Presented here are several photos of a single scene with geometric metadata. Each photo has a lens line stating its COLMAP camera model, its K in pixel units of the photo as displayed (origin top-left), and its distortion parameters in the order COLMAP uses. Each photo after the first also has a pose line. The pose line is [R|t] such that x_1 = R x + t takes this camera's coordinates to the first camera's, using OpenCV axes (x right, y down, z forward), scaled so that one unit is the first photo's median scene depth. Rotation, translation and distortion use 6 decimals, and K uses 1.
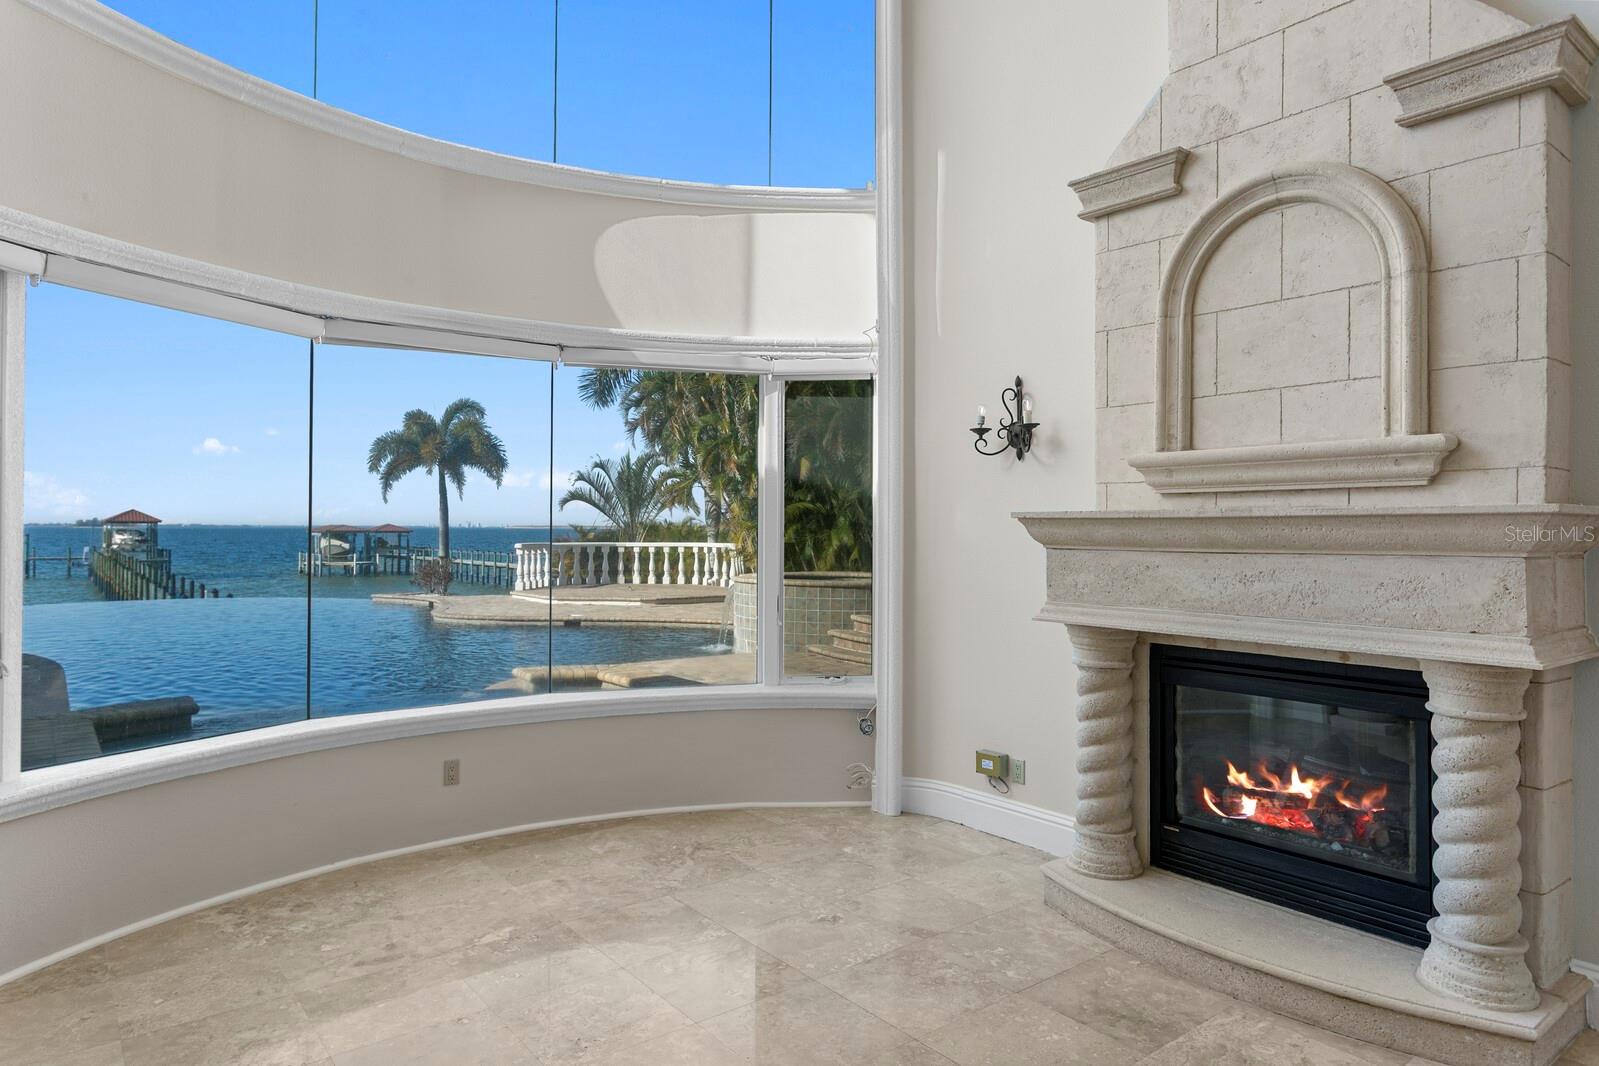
lens RADIAL K [[957.2, 0, 797.1], [0, 957.2, 538.8], [0, 0, 1]] dist [0.000384, -0.000616]
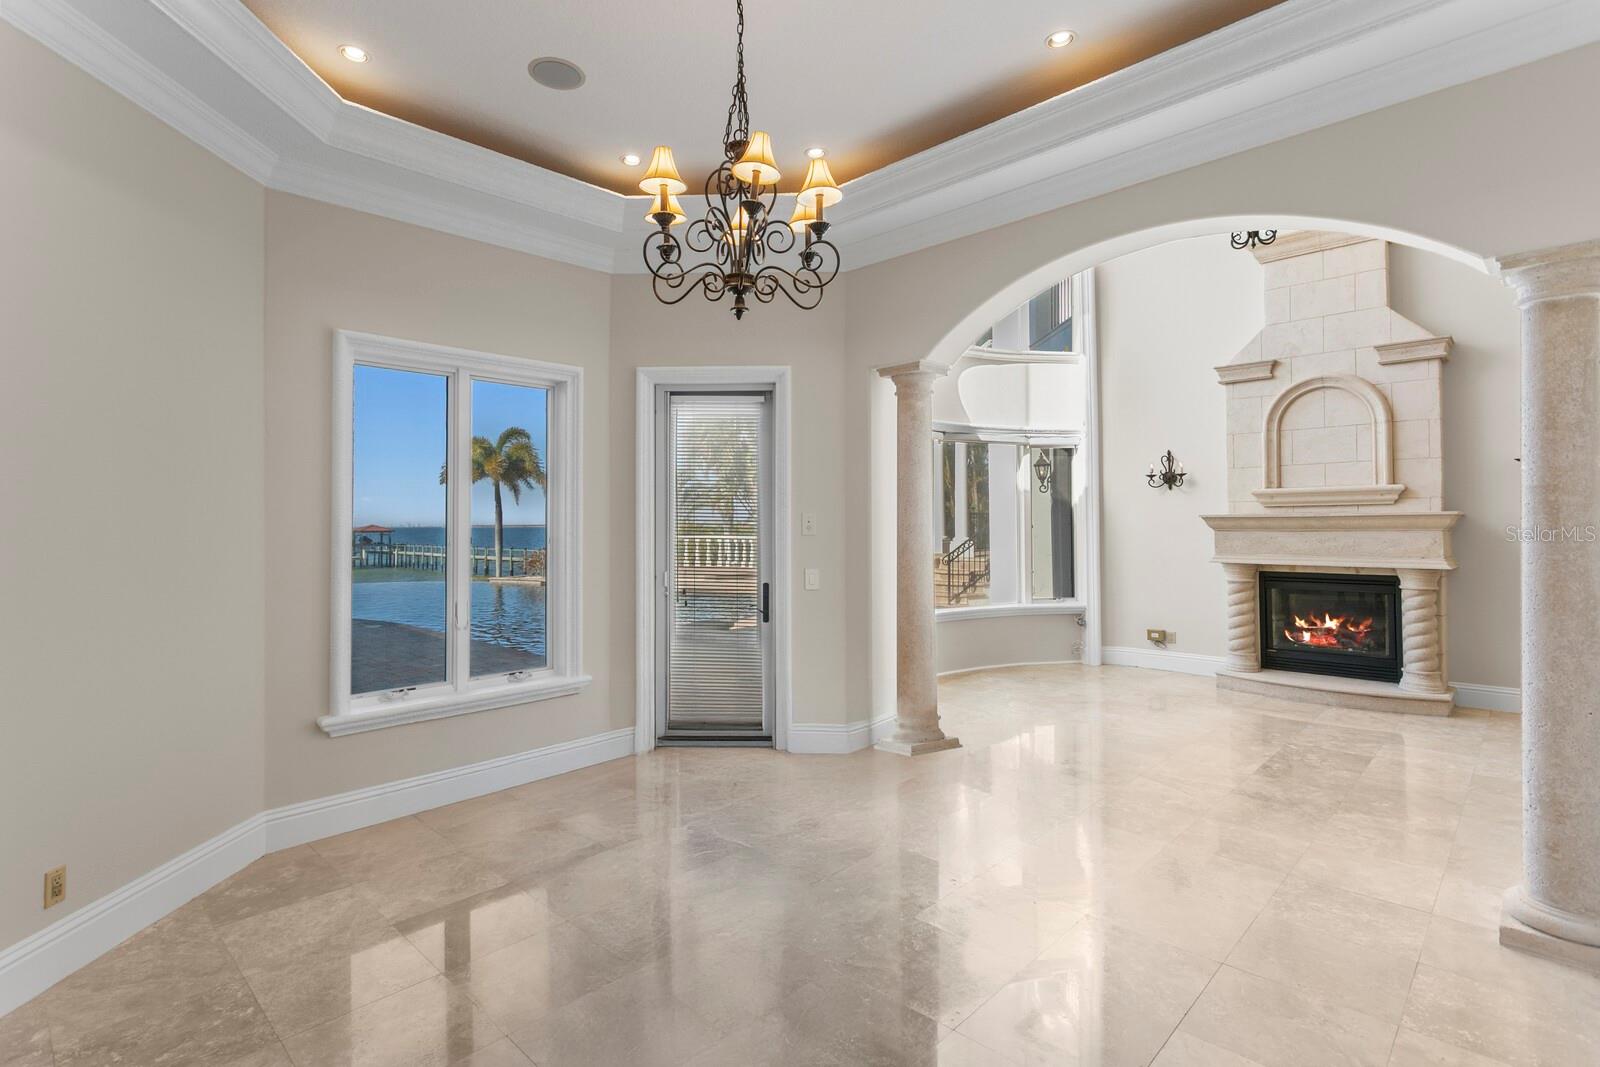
lens RADIAL K [[769.9, 0, 788.5], [0, 769.9, 527.1], [0, 0, 1]] dist [0.007548, 0.000597]
pose [[0.990821, -0.009795, 0.134827, -1.033686], [0.010898, 0.999913, -0.007440, 0.004099], [-0.134743, 0.008841, 0.990841, -0.709875]]
